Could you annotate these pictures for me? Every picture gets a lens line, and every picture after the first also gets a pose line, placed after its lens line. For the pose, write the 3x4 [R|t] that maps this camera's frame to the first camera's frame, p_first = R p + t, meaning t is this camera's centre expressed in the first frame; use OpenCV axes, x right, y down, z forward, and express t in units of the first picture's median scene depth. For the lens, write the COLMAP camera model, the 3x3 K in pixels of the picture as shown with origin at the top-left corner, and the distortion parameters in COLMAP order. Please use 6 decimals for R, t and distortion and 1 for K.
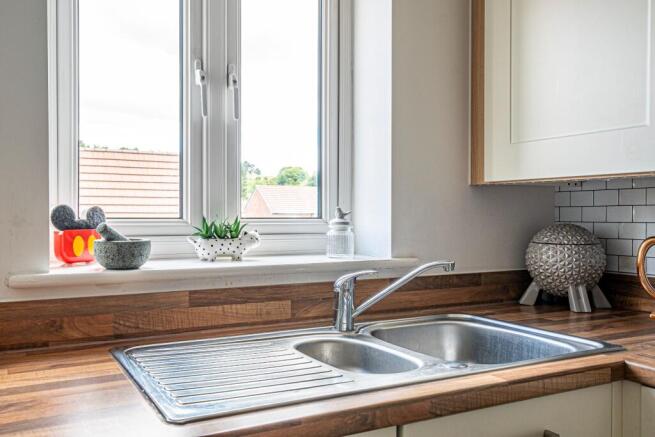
lens RADIAL K [[585.5, 0, 325.7], [0, 585.5, 220.5], [0, 0, 1]] dist [0.024068, 0.008303]
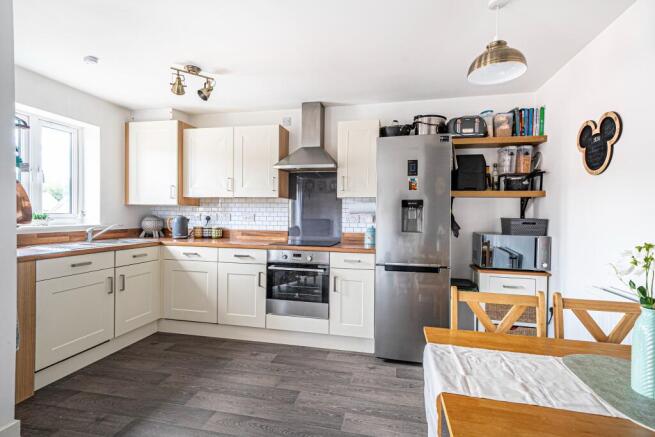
lens RADIAL K [[319.0, 0, 327.7], [0, 319.0, 219.6], [0, 0, 1]] dist [0.004169, 0.002714]
pose [[0.660279, -0.003237, 0.751014, -0.456877], [-0.007374, 0.999915, 0.010792, 0.001519], [-0.750984, -0.012664, 0.660199, -1.397430]]
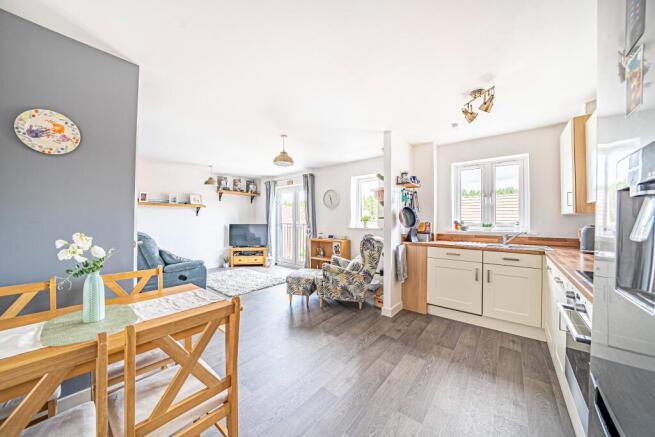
lens RADIAL K [[228.1, 0, 327.0], [0, 228.1, 220.9], [0, 0, 1]] dist [-0.014355, 0.001057]
pose [[0.378190, 0.003599, -0.925721, 1.139145], [-0.009478, 0.999955, 0.000016, -0.007800], [0.925679, 0.008768, 0.378208, -1.073022]]
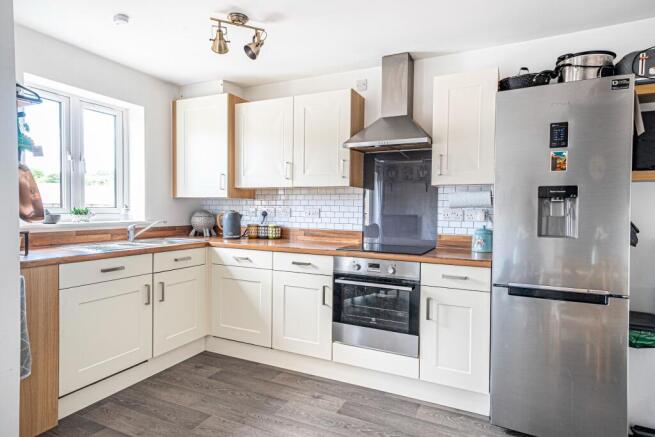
lens RADIAL K [[369.2, 0, 326.4], [0, 369.2, 219.4], [0, 0, 1]] dist [0.020462, -0.000973]
pose [[0.815269, -0.007070, 0.579040, -0.251092], [-0.008469, 0.999673, 0.024129, 0.000480], [-0.579021, -0.024575, 0.814942, -1.195021]]
